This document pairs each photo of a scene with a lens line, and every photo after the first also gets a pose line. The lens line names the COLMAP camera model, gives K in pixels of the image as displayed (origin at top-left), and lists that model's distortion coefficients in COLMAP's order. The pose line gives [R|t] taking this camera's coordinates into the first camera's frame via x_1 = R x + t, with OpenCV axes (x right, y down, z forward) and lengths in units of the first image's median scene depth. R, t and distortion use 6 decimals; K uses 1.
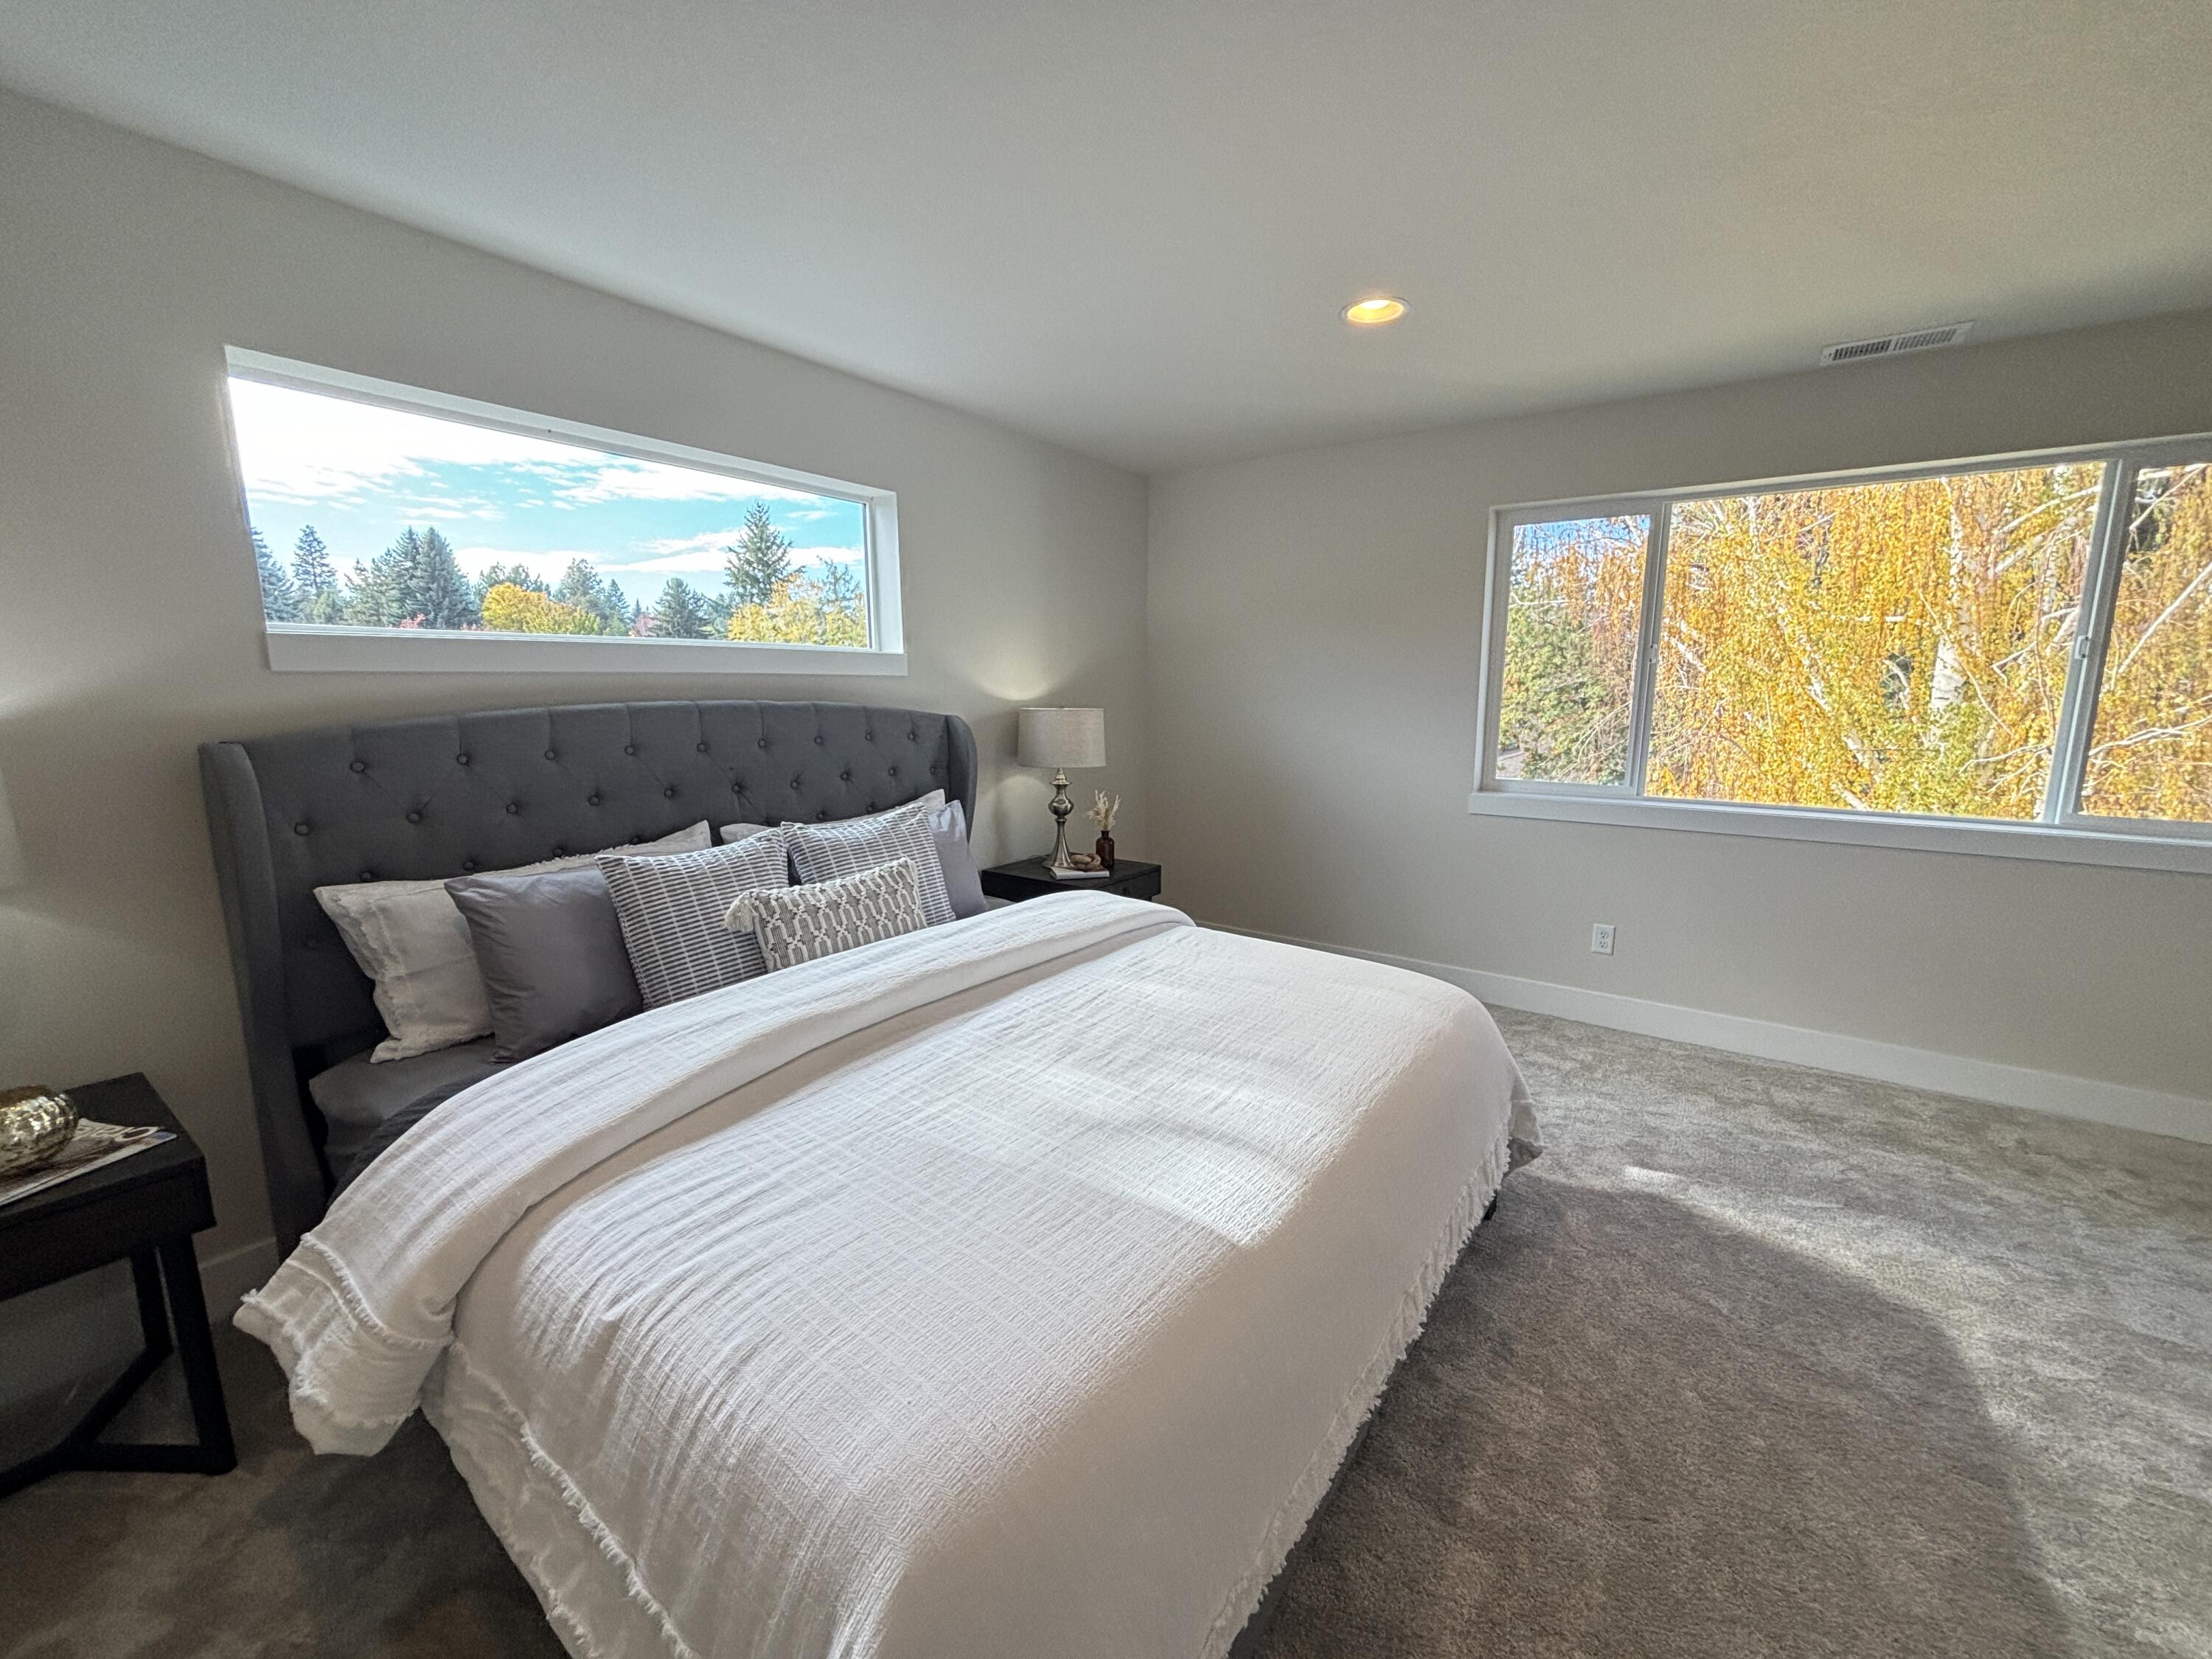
lens RADIAL K [[900.7, 0, 1106.0], [0, 900.7, 829.5], [0, 0, 1]] dist [-0.011690, 0.010771]
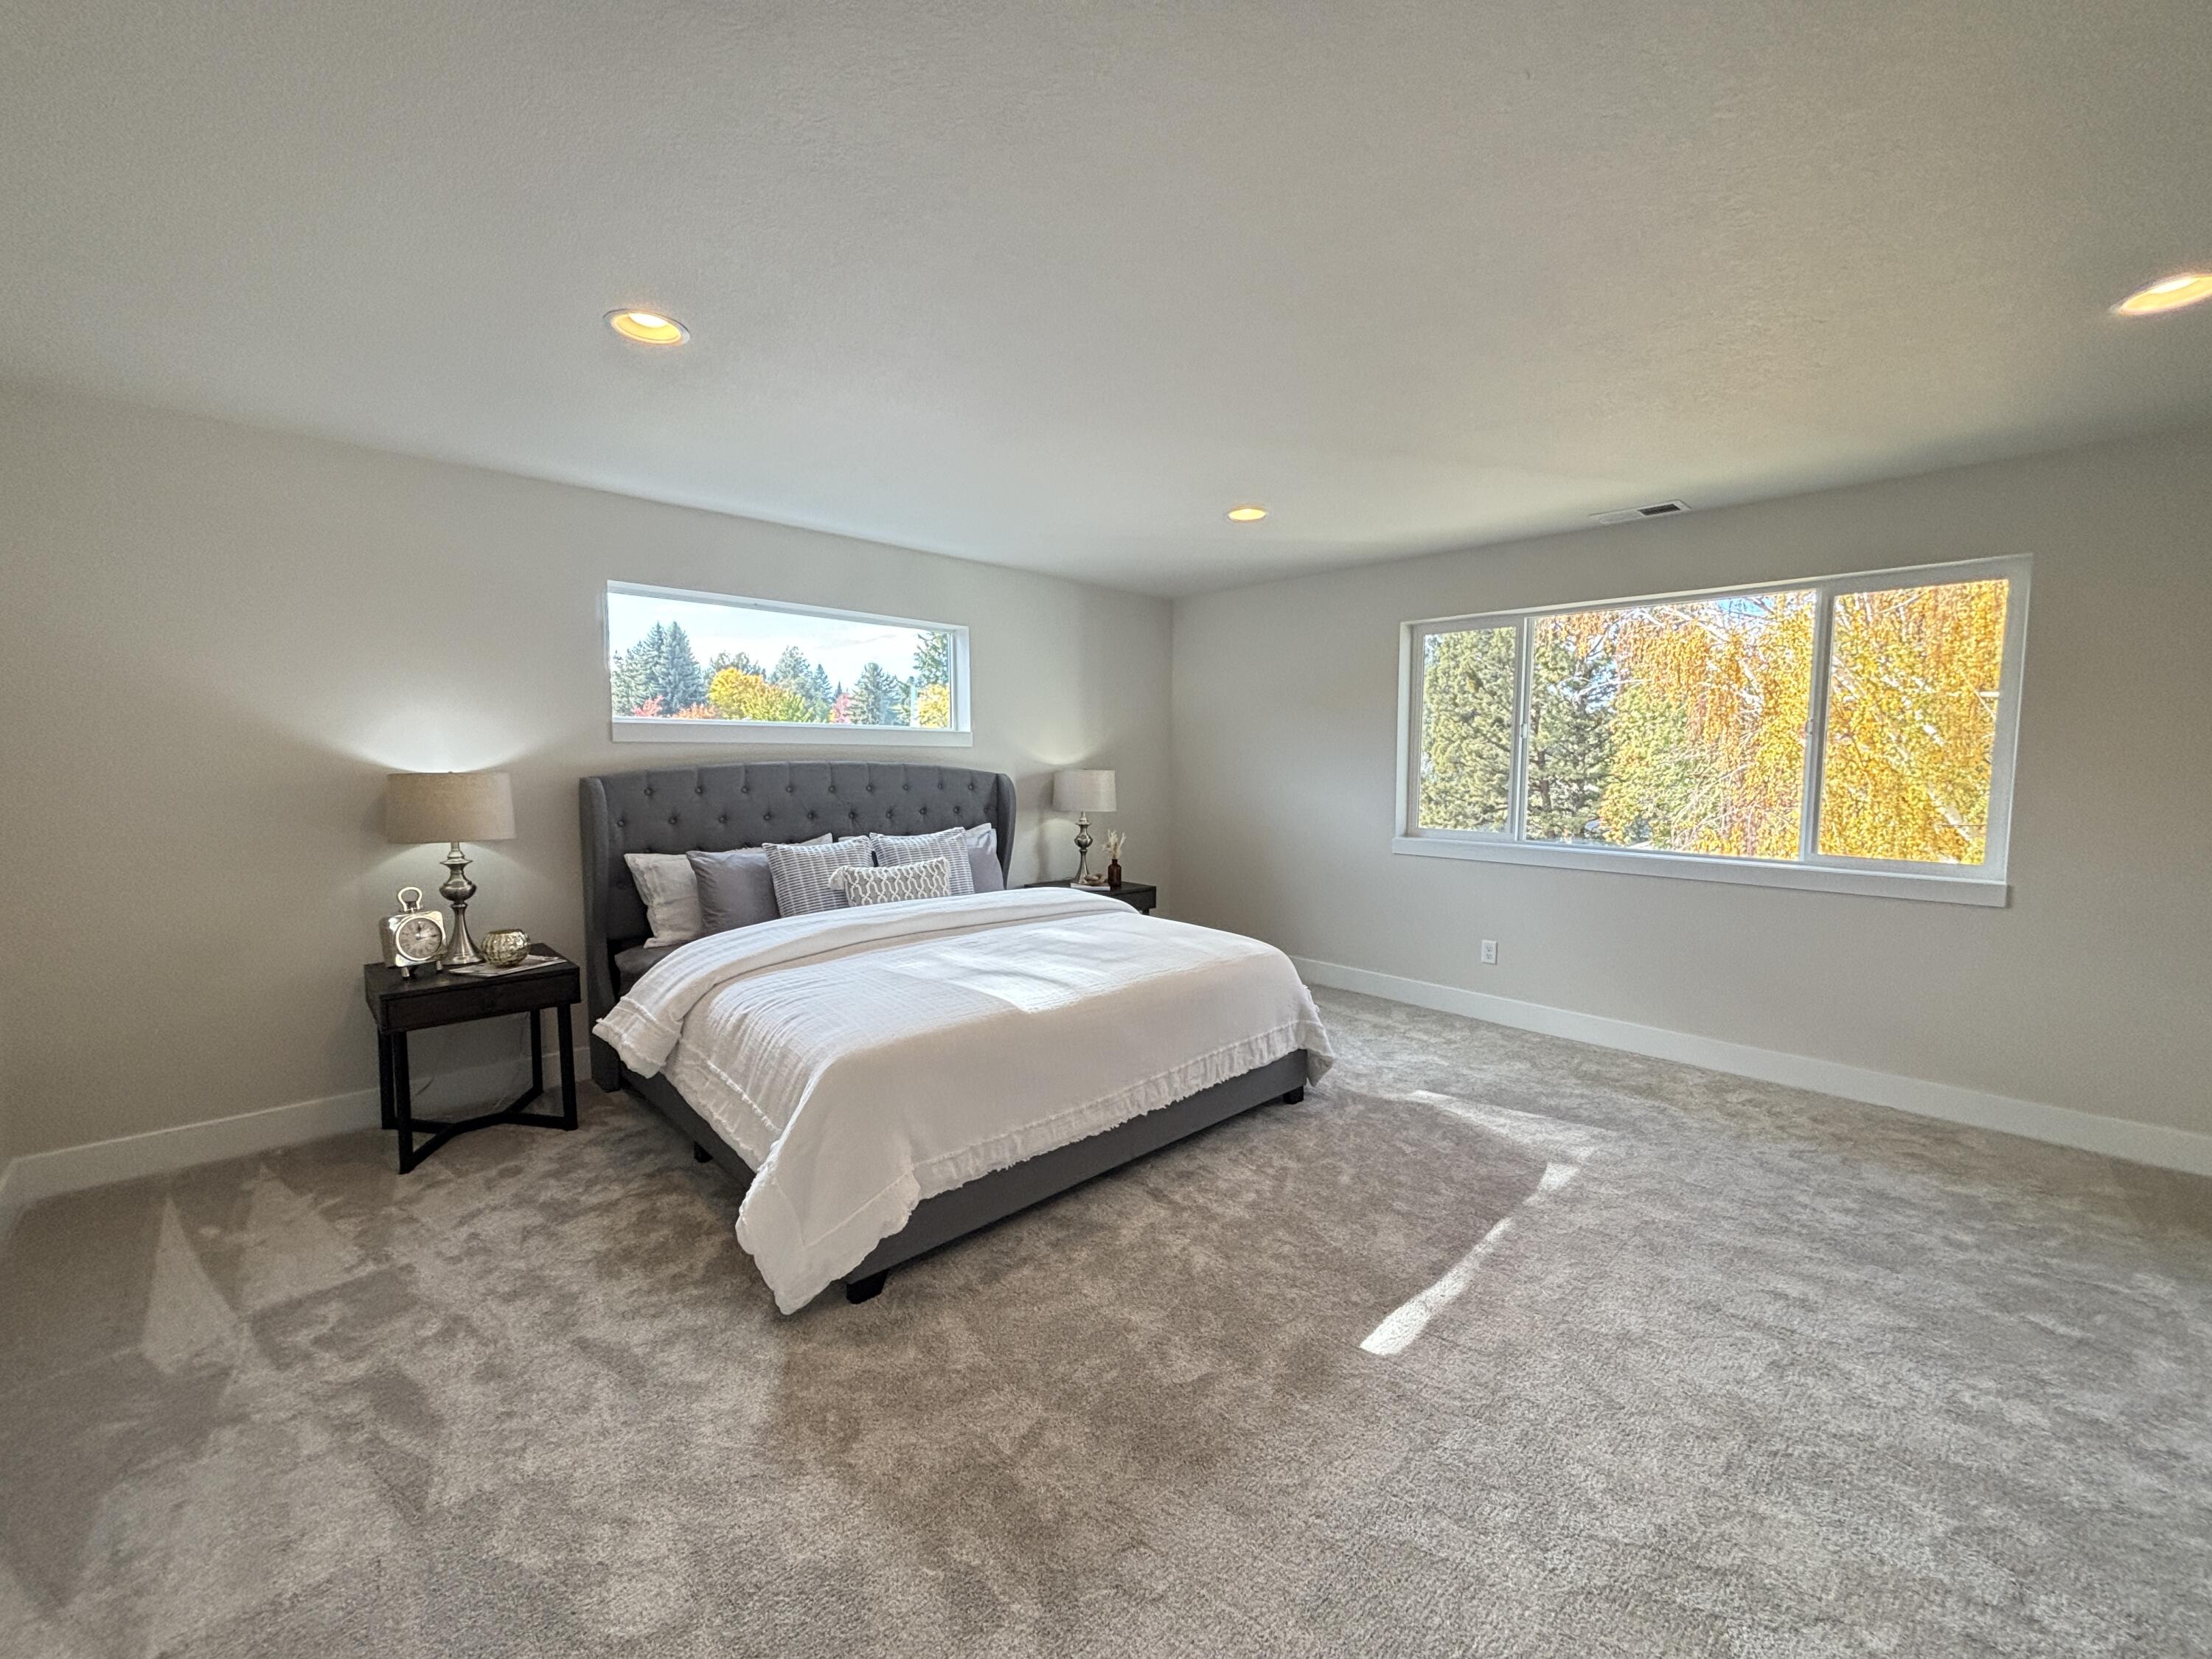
lens RADIAL K [[896.2, 0, 1106.0], [0, 896.2, 829.5], [0, 0, 1]] dist [0.026005, -0.013354]
pose [[0.983181, 0.019178, -0.181624, 0.352610], [-0.034065, 0.996276, -0.079207, 0.097866], [0.179428, 0.084062, 0.980173, -0.522926]]
